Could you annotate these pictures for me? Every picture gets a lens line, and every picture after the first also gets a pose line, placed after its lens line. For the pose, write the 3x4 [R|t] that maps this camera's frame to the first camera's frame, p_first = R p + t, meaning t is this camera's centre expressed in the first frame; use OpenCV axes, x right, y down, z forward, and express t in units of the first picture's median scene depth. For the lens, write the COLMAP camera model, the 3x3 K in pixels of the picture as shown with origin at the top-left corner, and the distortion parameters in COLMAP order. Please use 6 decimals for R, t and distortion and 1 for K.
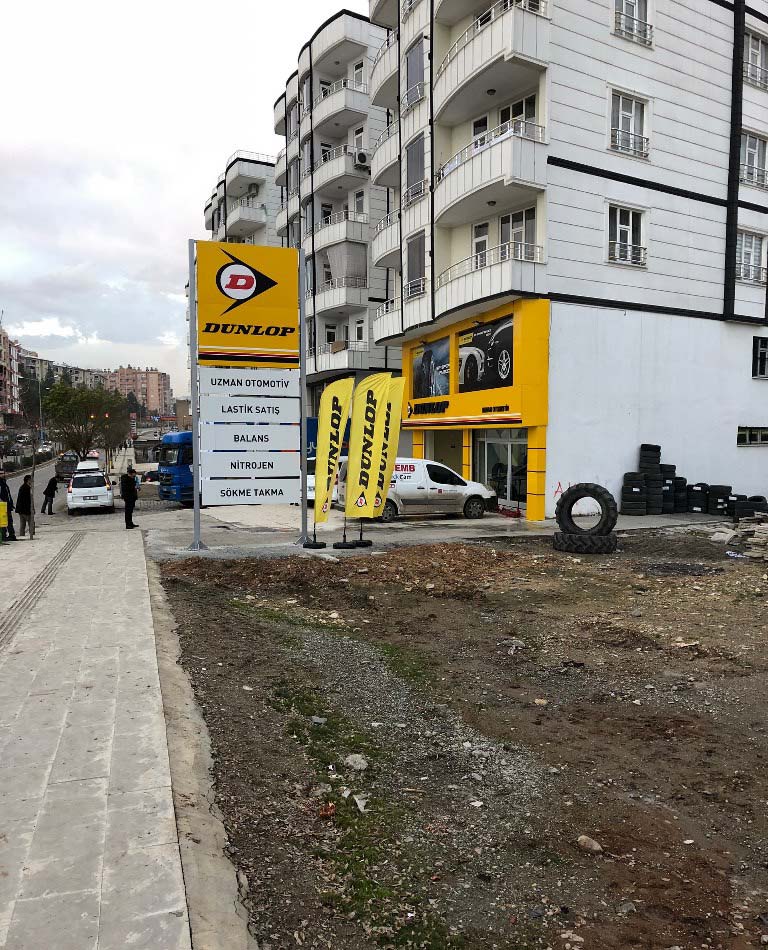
lens RADIAL K [[843.4, 0, 380.2], [0, 843.4, 492.8], [0, 0, 1]] dist [0.016581, -0.010635]
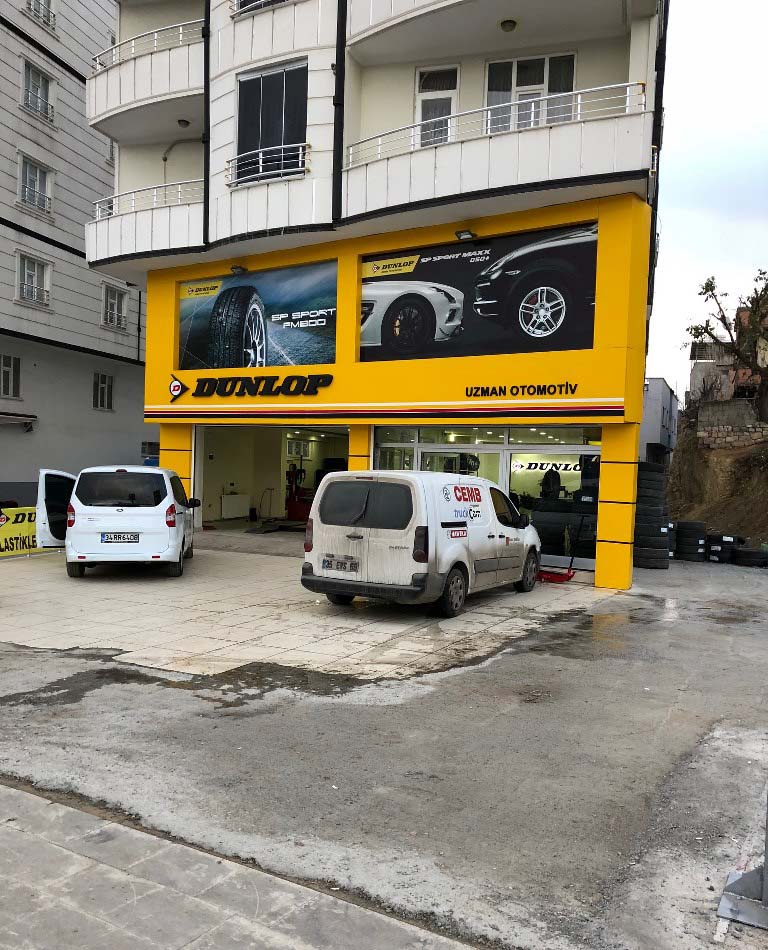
lens RADIAL K [[865.4, 0, 384.0], [0, 865.4, 475.0], [0, 0, 1]] dist [0.096062, -0.220686]
pose [[0.777662, 0.030504, 0.627942, -0.267420], [0.001509, 0.998729, -0.050386, -0.013074], [-0.628681, 0.040131, 0.776627, 0.560338]]
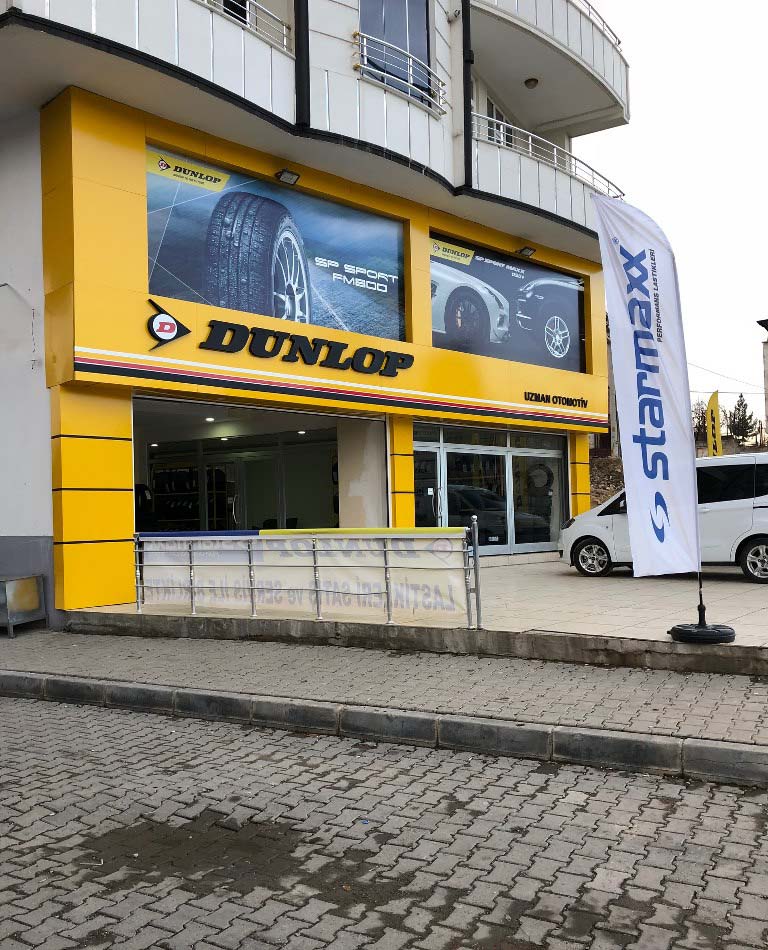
lens RADIAL K [[843.4, 0, 380.2], [0, 843.4, 492.8], [0, 0, 1]] dist [0.016581, -0.010635]
pose [[-0.464917, 0.042939, 0.884312, -0.344360], [0.084641, 0.996404, -0.003883, -0.033369], [-0.881299, 0.073044, -0.466880, 1.311154]]
